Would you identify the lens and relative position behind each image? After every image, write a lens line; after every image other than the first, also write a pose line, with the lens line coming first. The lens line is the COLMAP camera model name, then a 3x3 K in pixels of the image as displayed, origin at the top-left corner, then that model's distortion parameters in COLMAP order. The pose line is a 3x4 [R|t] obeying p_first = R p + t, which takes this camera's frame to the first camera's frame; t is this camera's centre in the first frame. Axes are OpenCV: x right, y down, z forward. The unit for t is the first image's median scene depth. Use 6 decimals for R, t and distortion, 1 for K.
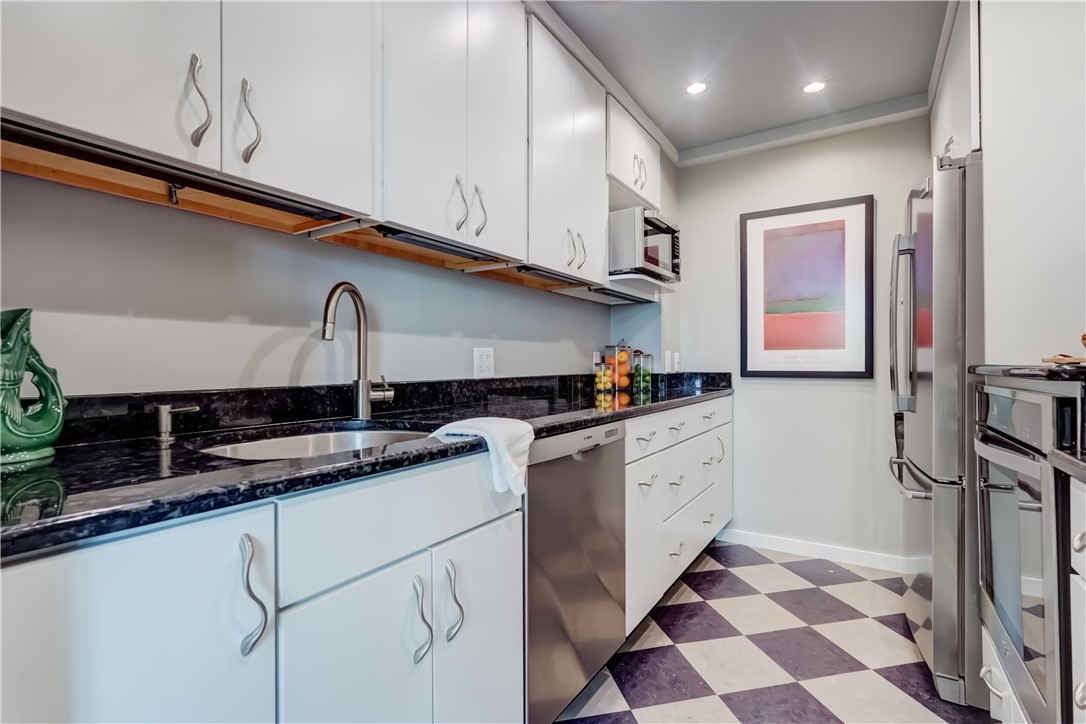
lens RADIAL K [[512.9, 0, 546.8], [0, 512.9, 361.1], [0, 0, 1]] dist [-0.000501, 0.010681]
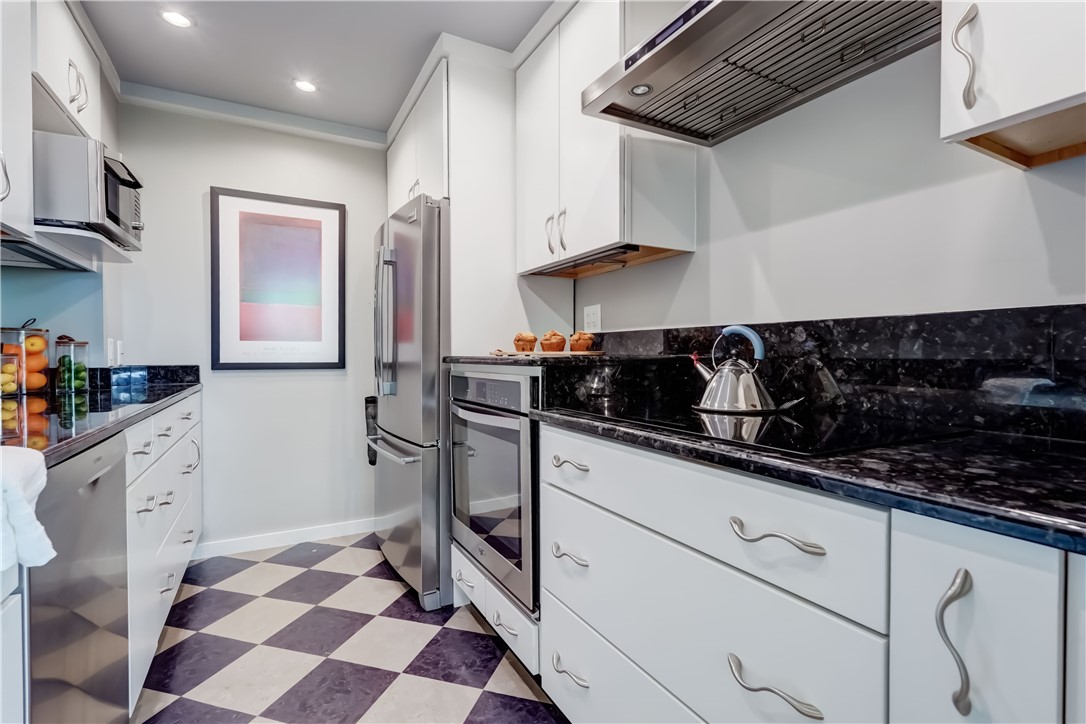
lens RADIAL K [[512.9, 0, 546.8], [0, 512.9, 361.1], [0, 0, 1]] dist [-0.000501, 0.010681]
pose [[0.488344, -0.007832, 0.872616, -0.133471], [-0.006436, 0.999900, 0.012576, 0.000669], [-0.872628, -0.011758, 0.488245, 0.066400]]
